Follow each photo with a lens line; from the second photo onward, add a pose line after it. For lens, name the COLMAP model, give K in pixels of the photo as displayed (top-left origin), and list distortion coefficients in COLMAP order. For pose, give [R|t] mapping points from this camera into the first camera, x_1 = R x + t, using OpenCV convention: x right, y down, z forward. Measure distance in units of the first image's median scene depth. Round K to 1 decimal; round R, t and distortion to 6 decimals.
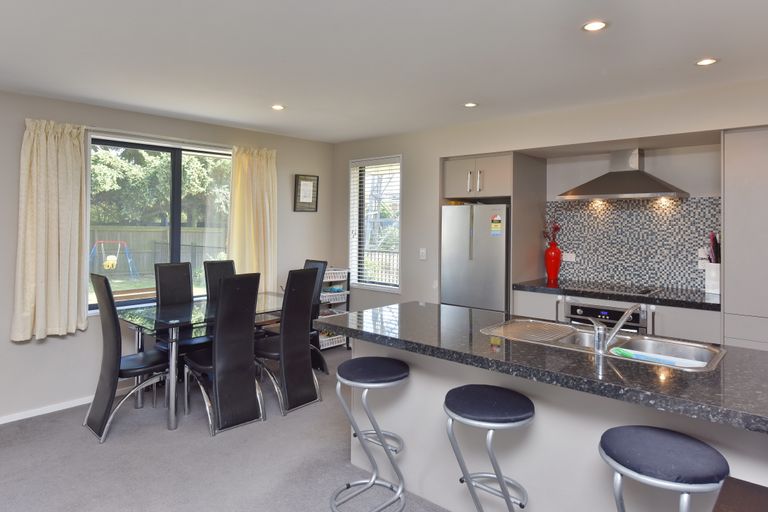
lens RADIAL K [[484.4, 0, 384.0], [0, 484.4, 256.0], [0, 0, 1]] dist [0.001059, 0.001638]
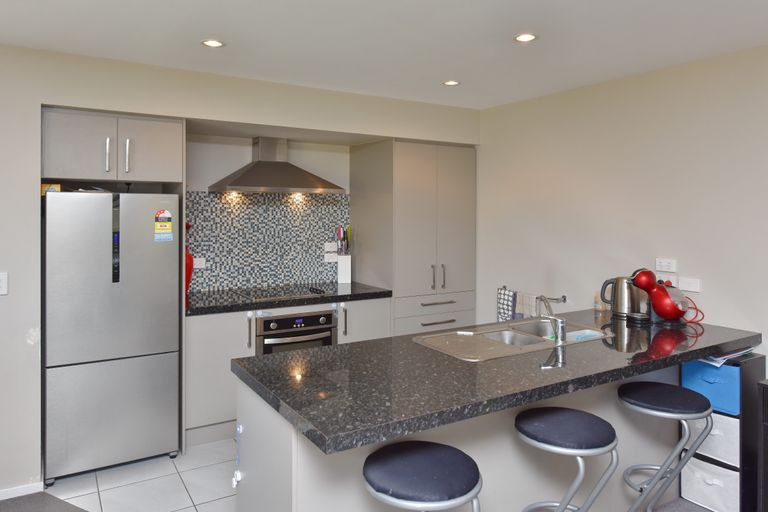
lens RADIAL K [[540.3, 0, 384.2], [0, 540.3, 237.3], [0, 0, 1]] dist [-0.000819, 0.000197]
pose [[0.277898, -0.046766, 0.959471, -0.399308], [0.065382, 0.997419, 0.029678, -0.048971], [-0.958383, 0.054485, 0.280239, 0.504732]]
